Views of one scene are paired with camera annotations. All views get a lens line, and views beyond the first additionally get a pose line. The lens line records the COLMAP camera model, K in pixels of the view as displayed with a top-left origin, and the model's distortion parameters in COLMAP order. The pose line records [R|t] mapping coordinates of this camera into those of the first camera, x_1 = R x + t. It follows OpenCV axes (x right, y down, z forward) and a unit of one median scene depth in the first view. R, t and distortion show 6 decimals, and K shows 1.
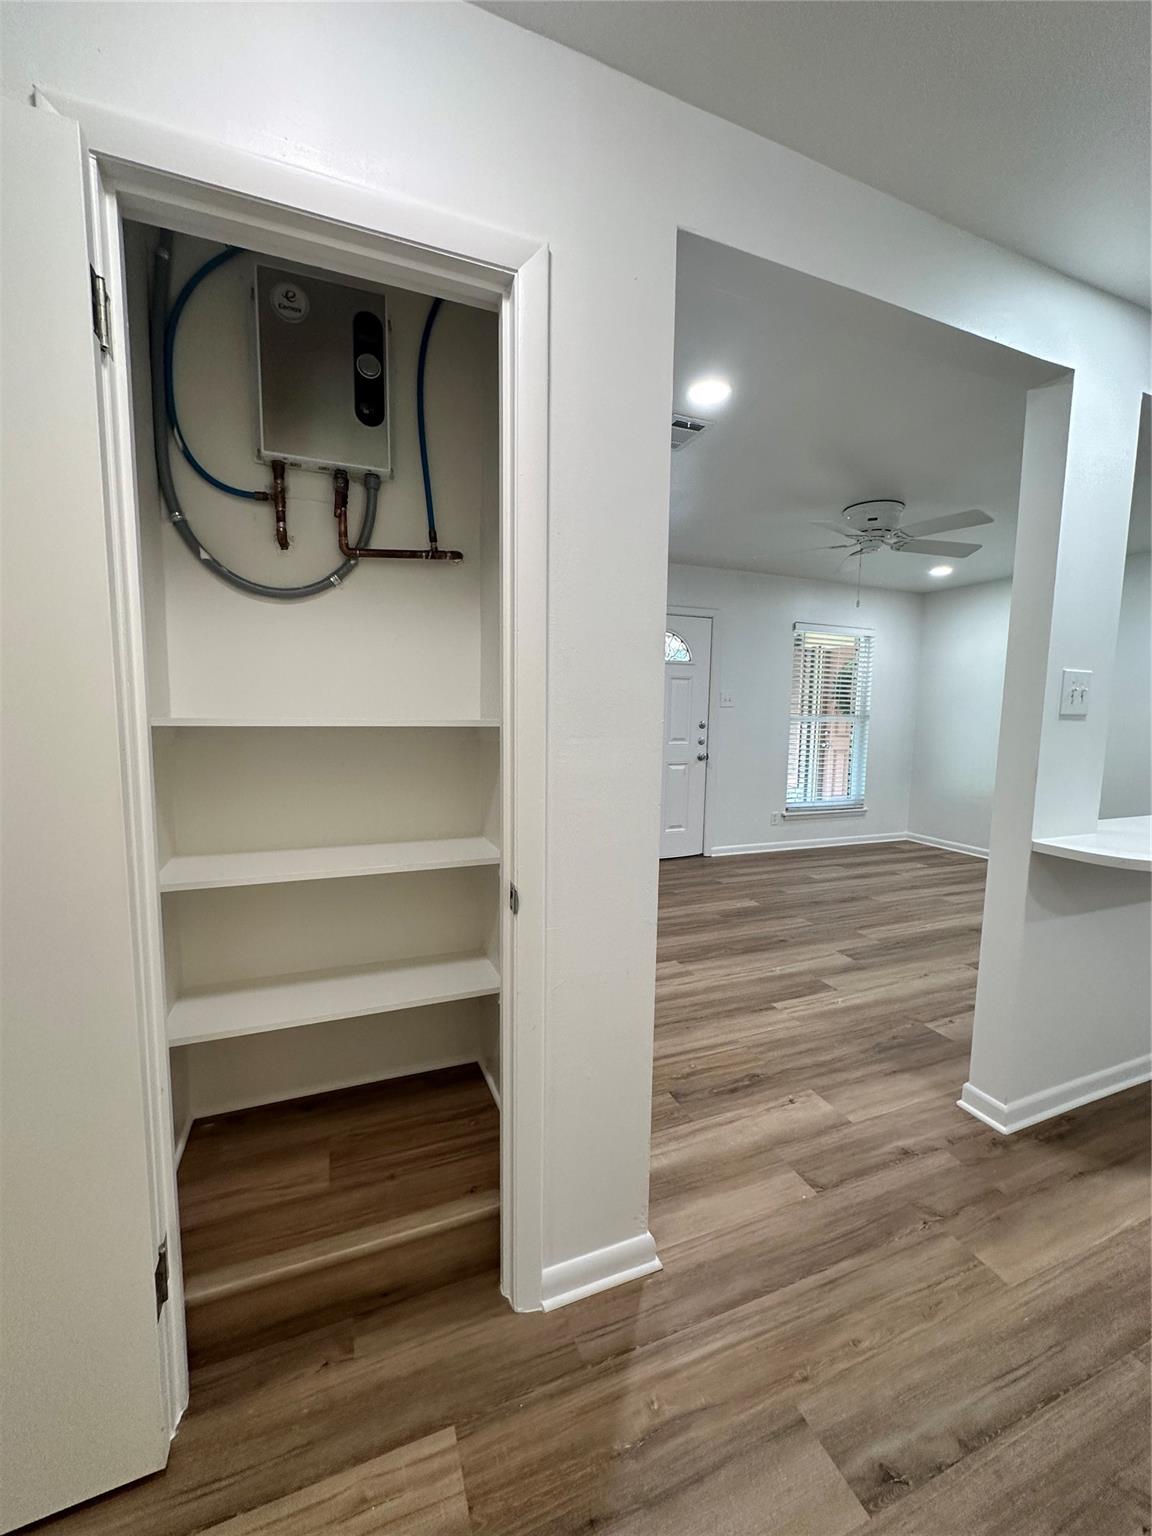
lens RADIAL K [[612.4, 0, 577.0], [0, 612.4, 767.0], [0, 0, 1]] dist [-0.002184, -0.000209]
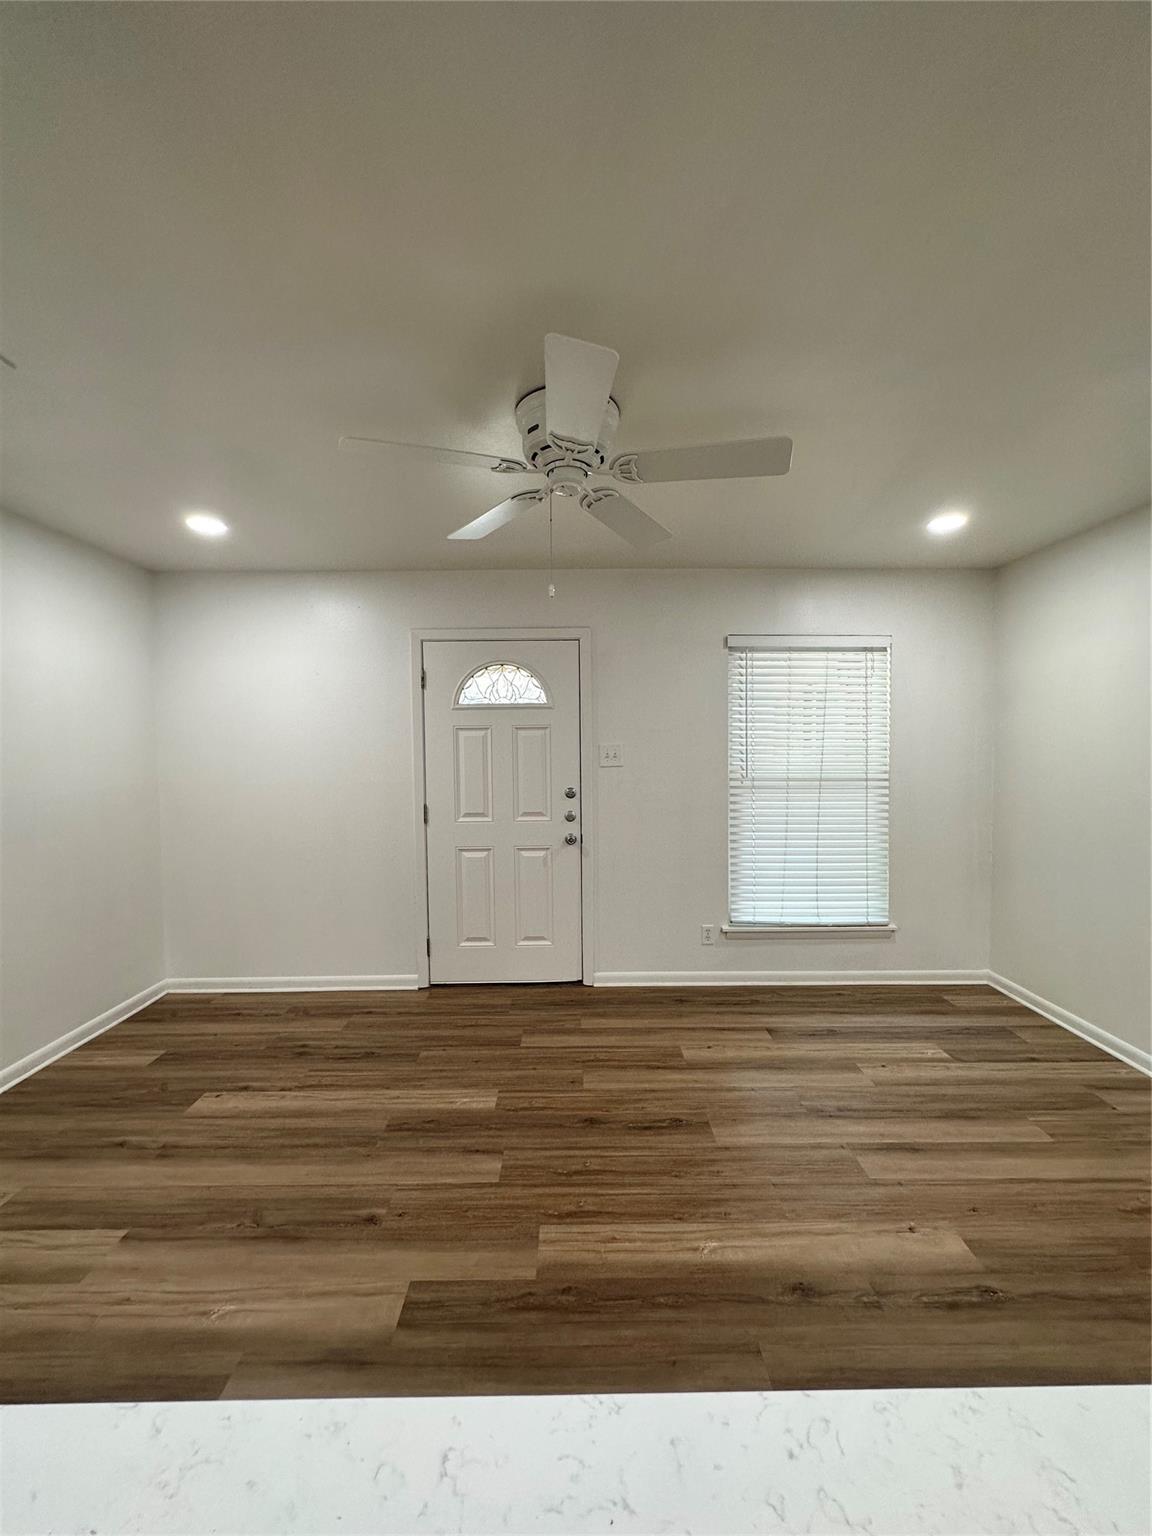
lens RADIAL K [[612.4, 0, 577.0], [0, 612.4, 767.0], [0, 0, 1]] dist [-0.002184, -0.000209]
pose [[0.930745, -0.009735, -0.365540, 0.733985], [-0.015341, 0.997726, -0.065633, -0.083026], [0.365348, 0.066696, 0.928479, 0.565538]]
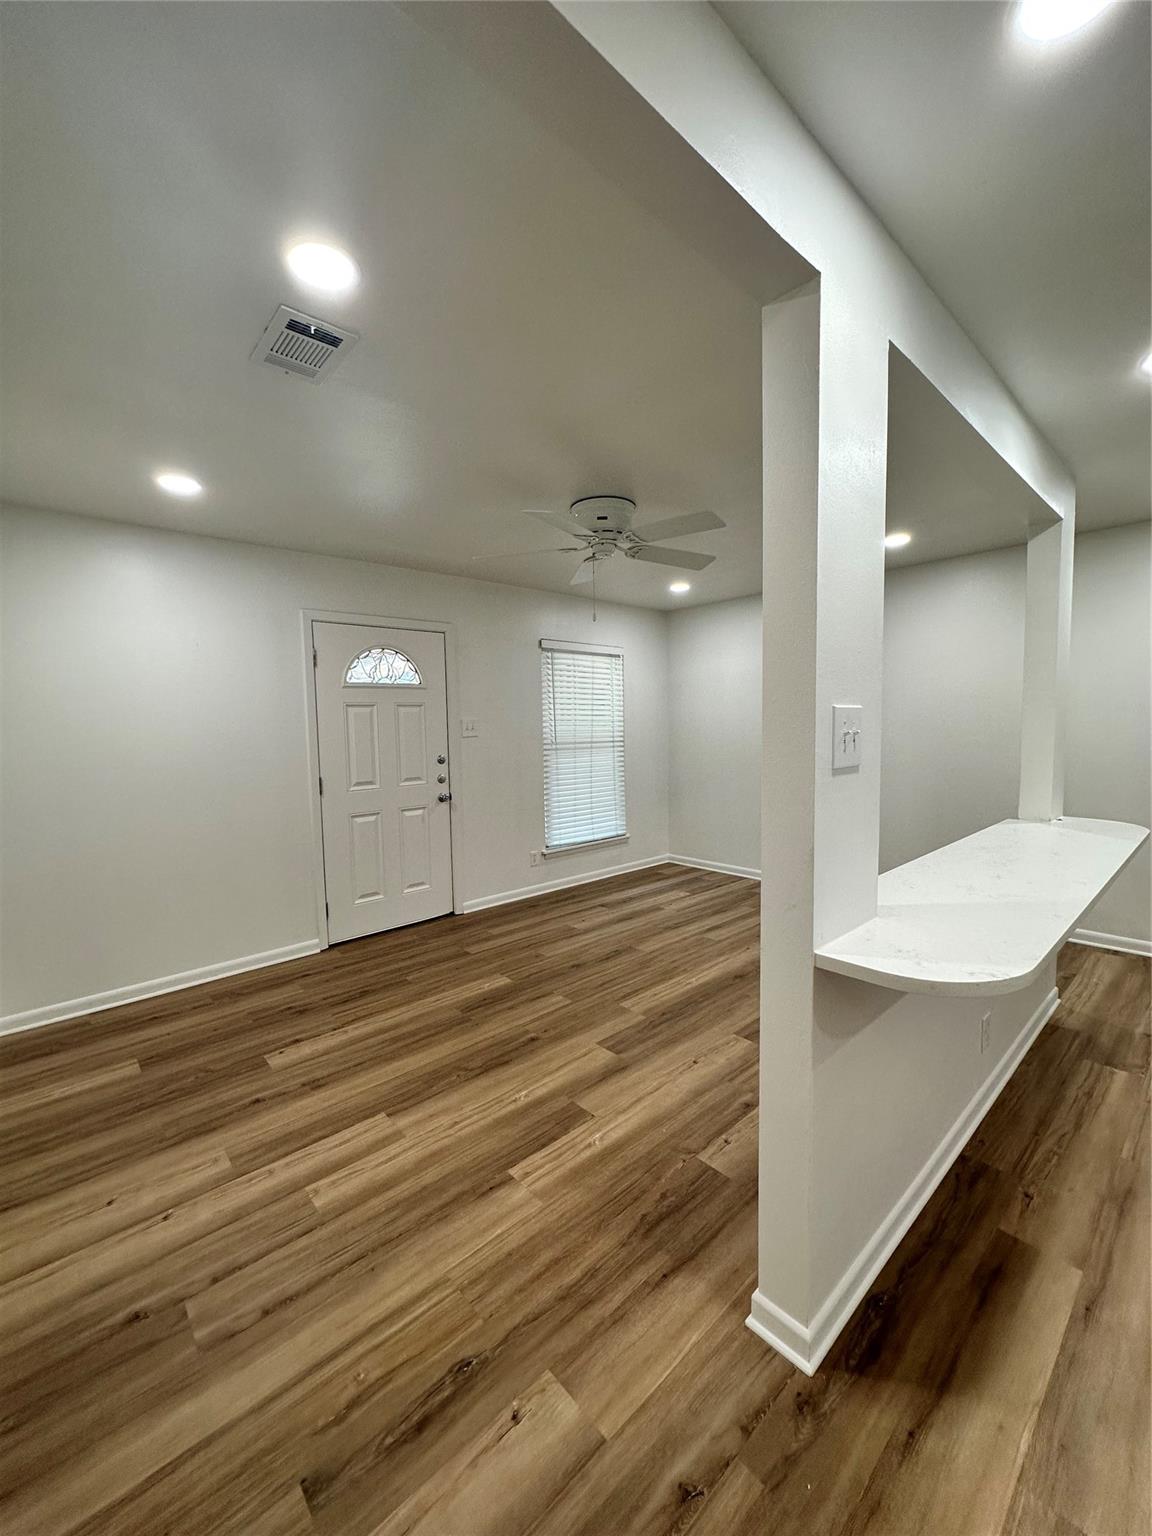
lens RADIAL K [[612.4, 0, 577.0], [0, 612.4, 767.0], [0, 0, 1]] dist [-0.002184, -0.000209]
pose [[0.938521, -0.058540, 0.340222, 0.147364], [0.067556, 0.997607, -0.014704, -0.053056], [-0.338547, 0.036784, 0.940230, 0.236439]]
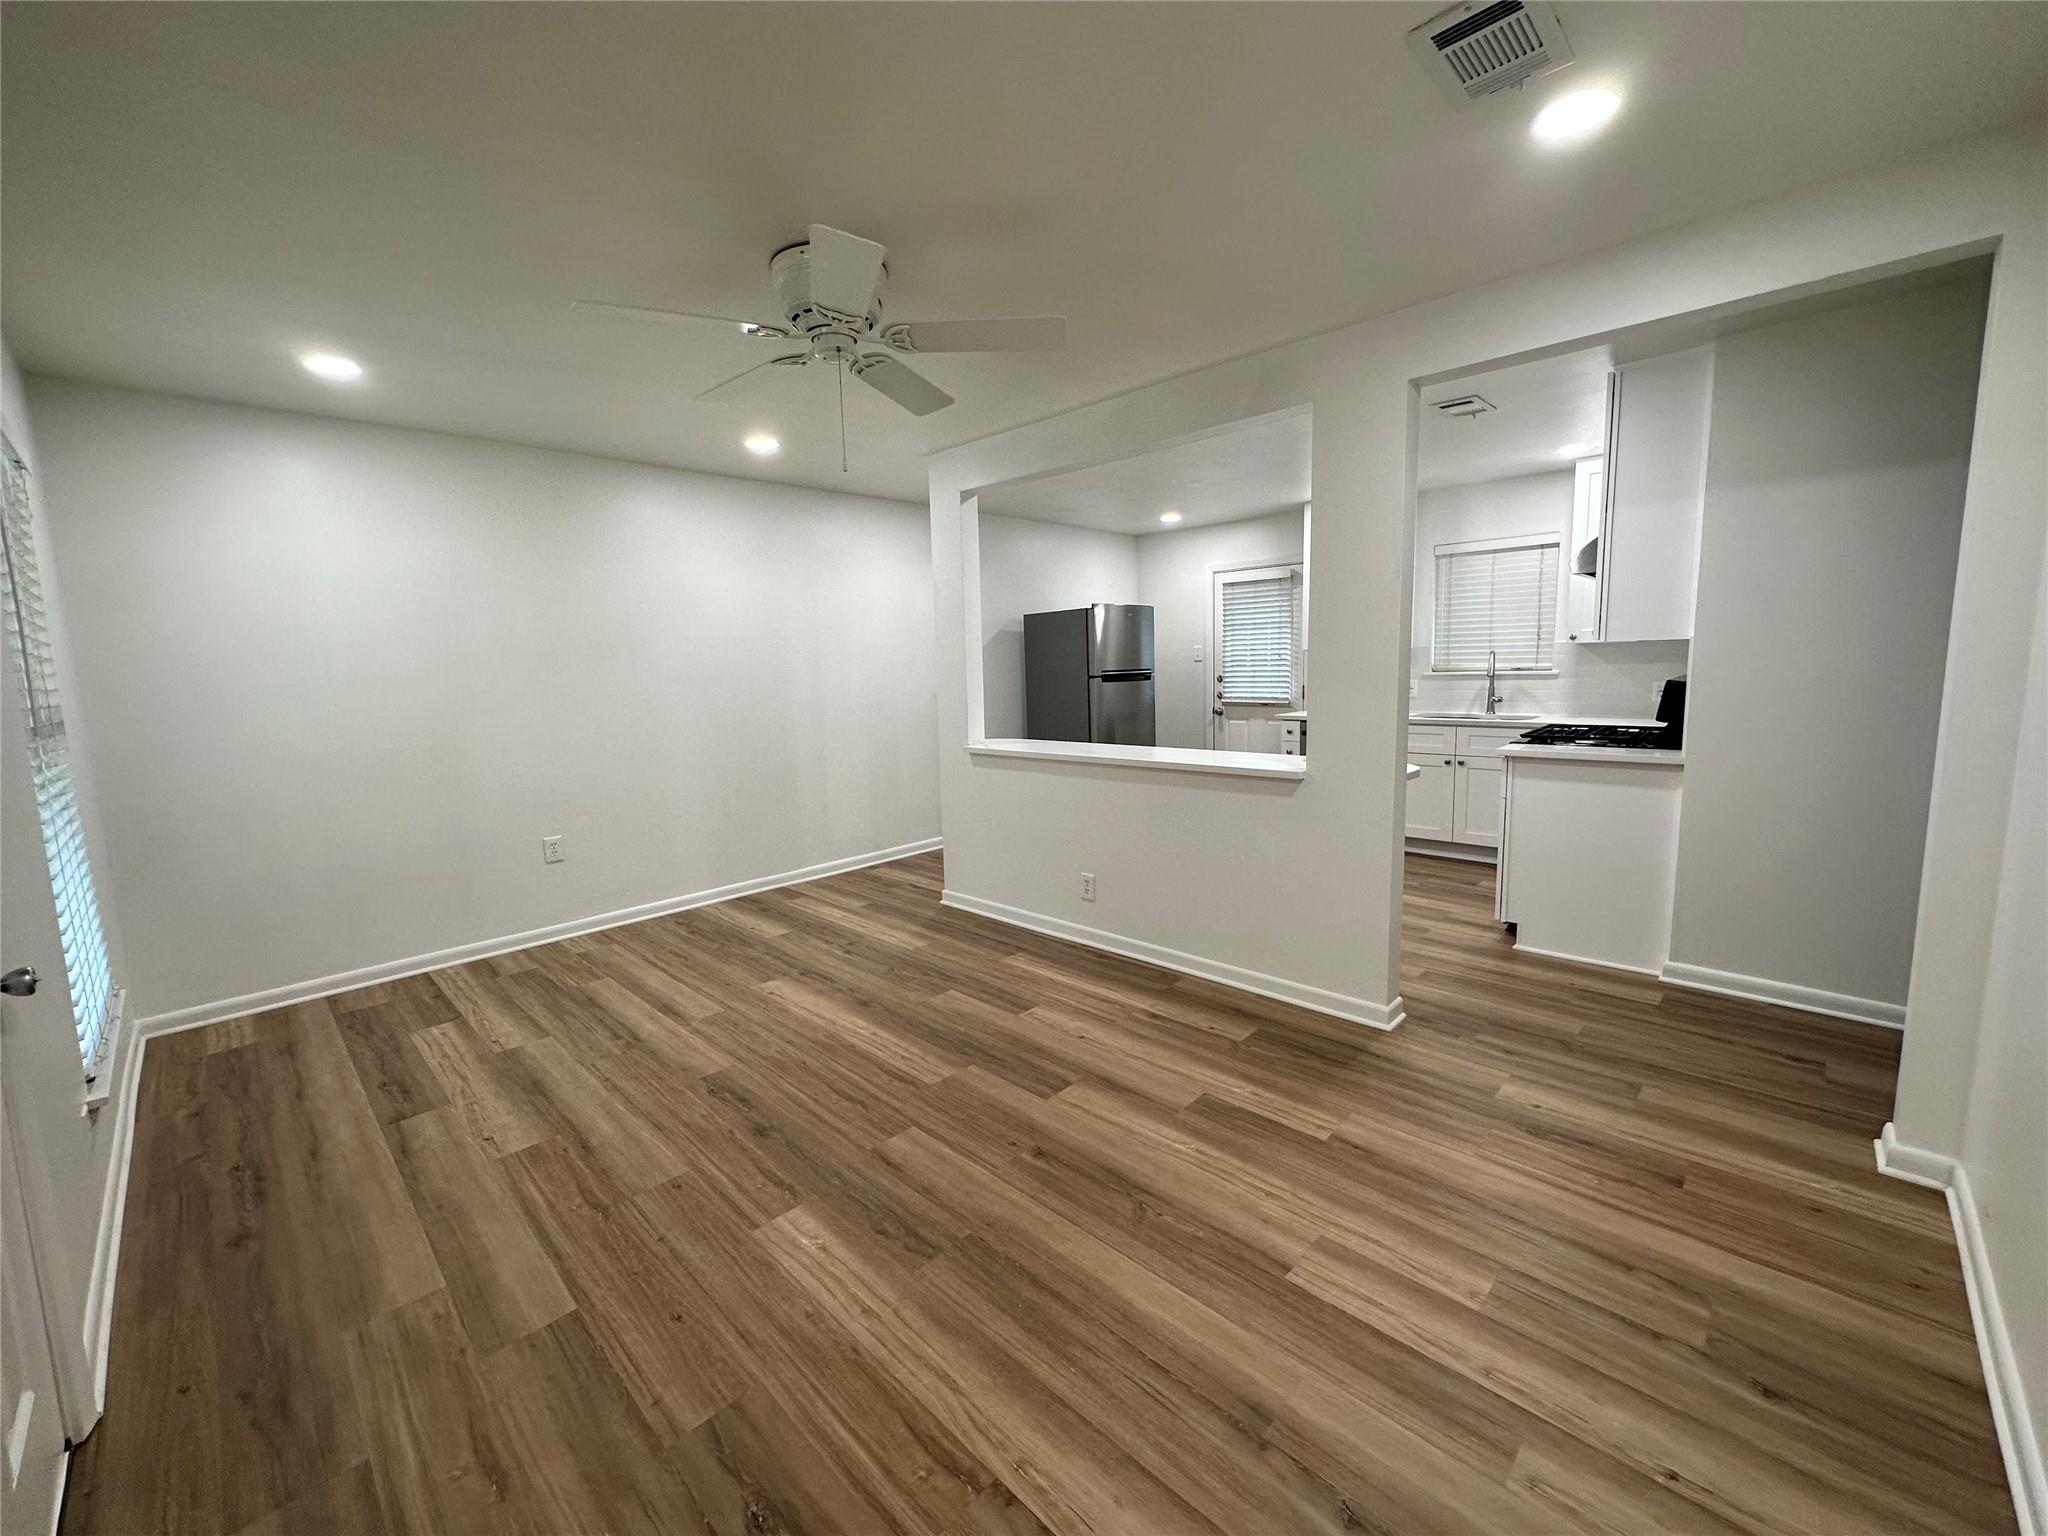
lens RADIAL K [[816.5, 0, 1024.0], [0, 816.5, 768.0], [0, 0, 1]] dist [-0.002184, -0.000209]
pose [[-0.404655, -0.123086, 0.906148, -0.224171], [0.111679, 0.976832, 0.182559, -0.145380], [-0.907624, 0.175071, -0.381534, 1.259520]]
